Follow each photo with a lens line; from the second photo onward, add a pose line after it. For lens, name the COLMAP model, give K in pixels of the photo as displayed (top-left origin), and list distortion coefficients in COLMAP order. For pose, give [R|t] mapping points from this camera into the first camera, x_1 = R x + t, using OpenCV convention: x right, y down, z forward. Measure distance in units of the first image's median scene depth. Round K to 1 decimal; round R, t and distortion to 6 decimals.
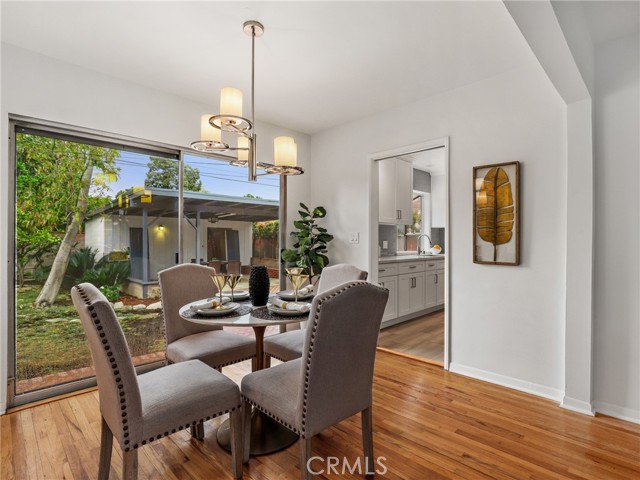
lens RADIAL K [[332.8, 0, 318.0], [0, 332.8, 239.2], [0, 0, 1]] dist [-0.014709, 0.002422]
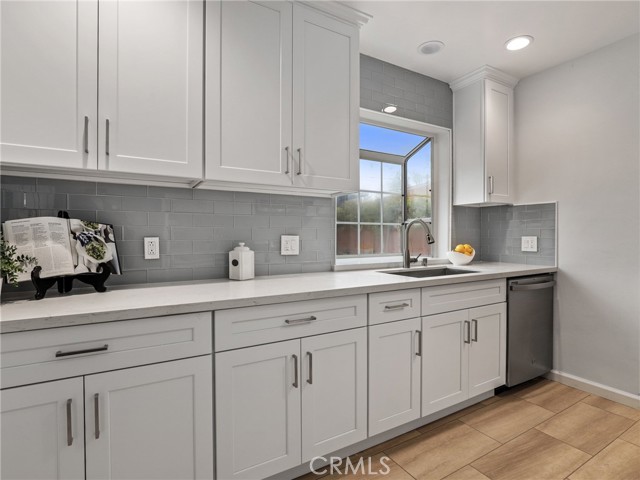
lens RADIAL K [[332.8, 0, 321.3], [0, 332.8, 239.2], [0, 0, 1]] dist [-0.014709, 0.002422]
pose [[0.966587, -0.001067, -0.256337, 0.350263], [0.006234, 0.999793, 0.019344, 0.001803], [0.256264, -0.020295, 0.966394, 0.643666]]
